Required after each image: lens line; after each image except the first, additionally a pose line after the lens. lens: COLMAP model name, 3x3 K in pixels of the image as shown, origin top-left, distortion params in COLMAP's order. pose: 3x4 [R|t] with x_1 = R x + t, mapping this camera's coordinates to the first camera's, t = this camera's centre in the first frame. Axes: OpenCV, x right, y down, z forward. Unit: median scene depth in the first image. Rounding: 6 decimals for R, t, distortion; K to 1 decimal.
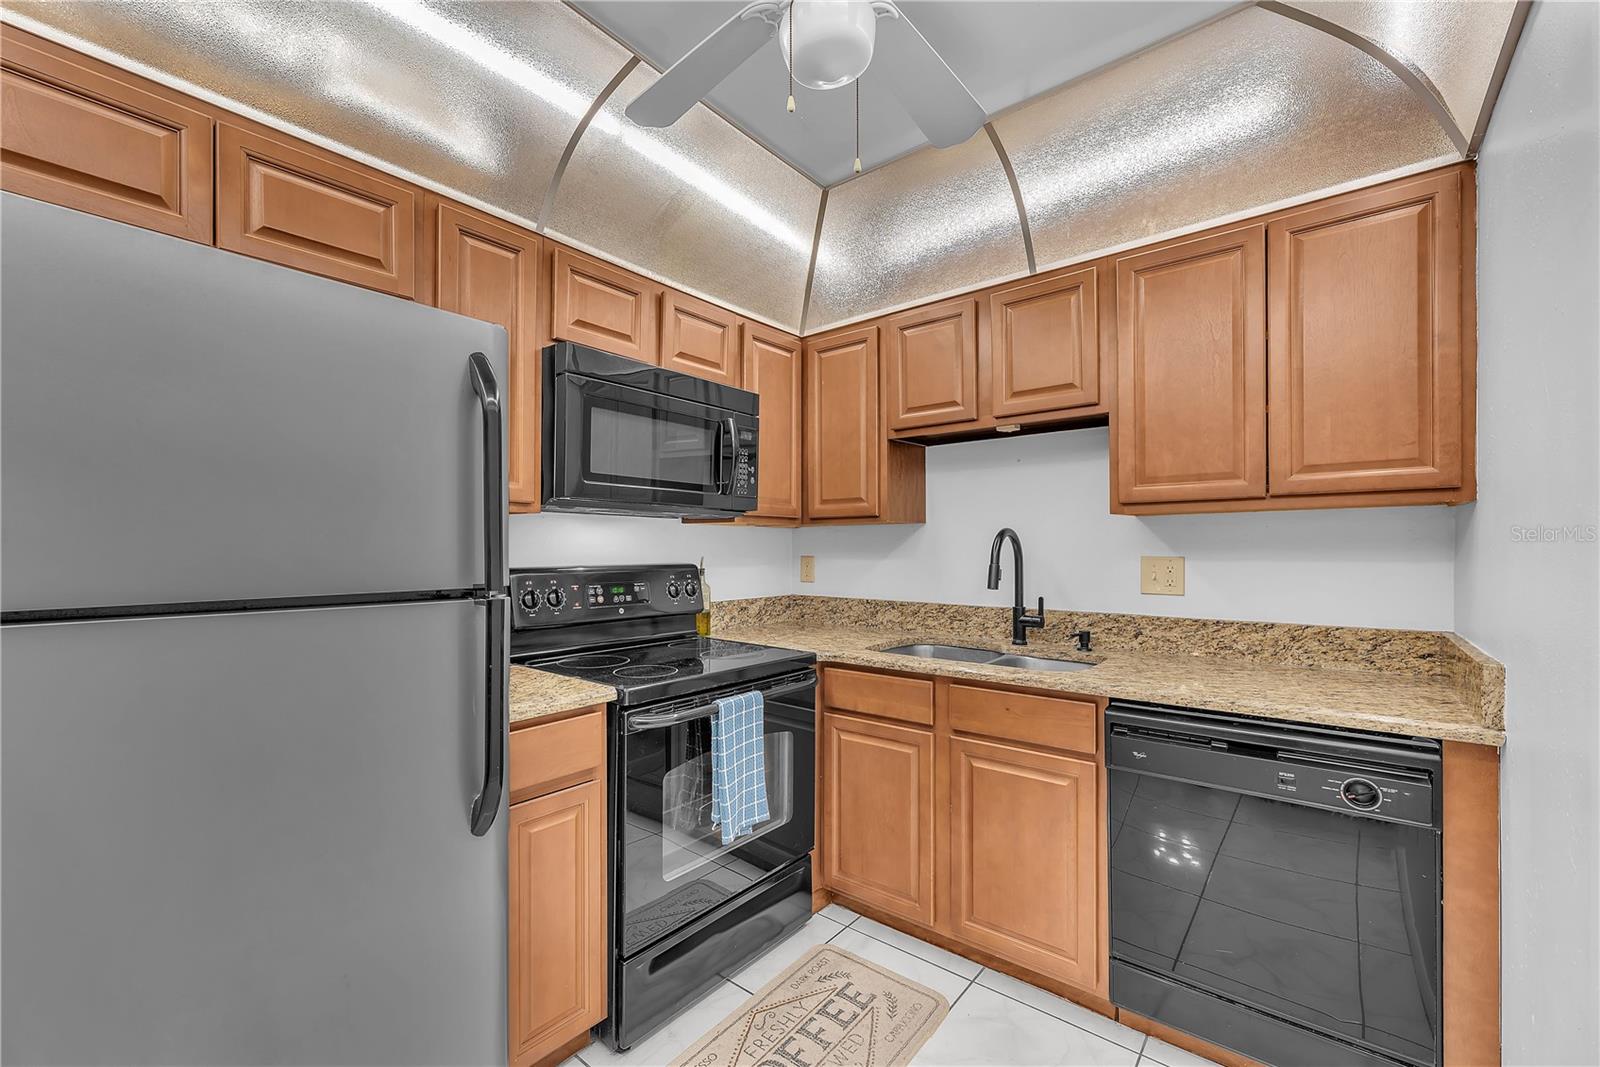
lens RADIAL K [[659.1, 0, 799.3], [0, 659.1, 545.0], [0, 0, 1]] dist [0.002435, -0.000665]
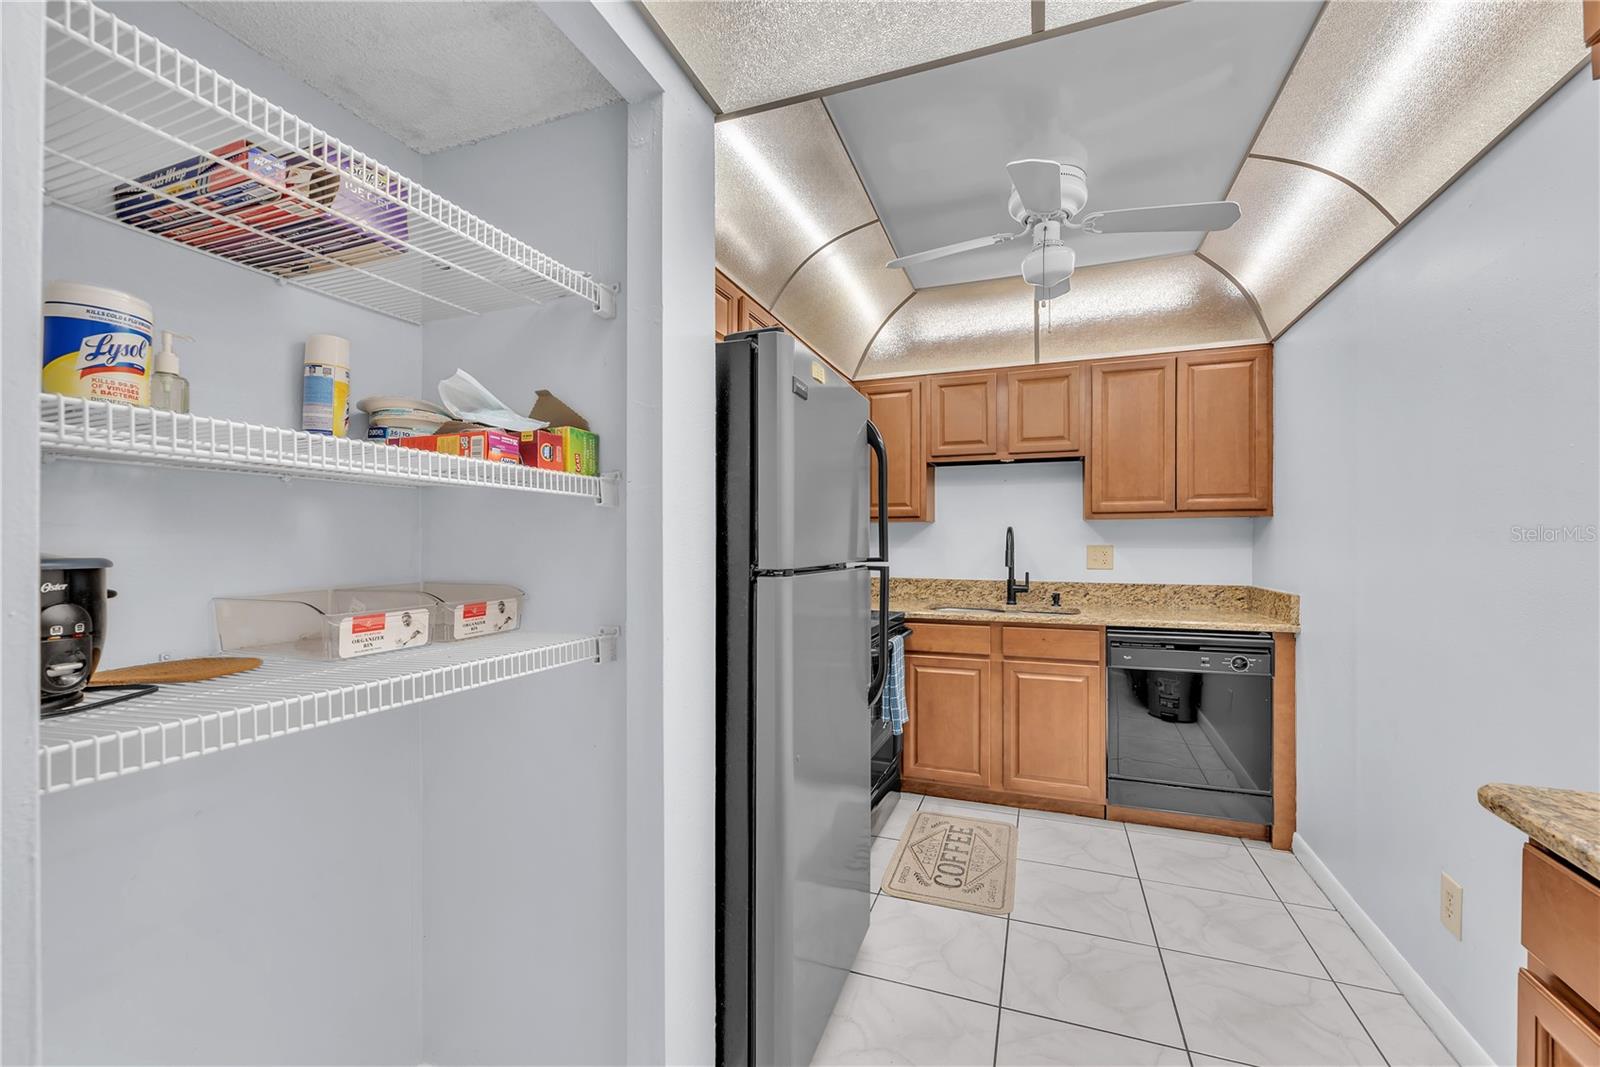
lens RADIAL K [[659.1, 0, 798.2], [0, 659.1, 536.7], [0, 0, 1]] dist [0.002435, -0.000665]
pose [[0.947405, 0.008949, 0.319913, -0.761381], [-0.006528, 0.999941, -0.008638, 0.016811], [-0.319971, 0.006095, 0.947408, -0.330987]]
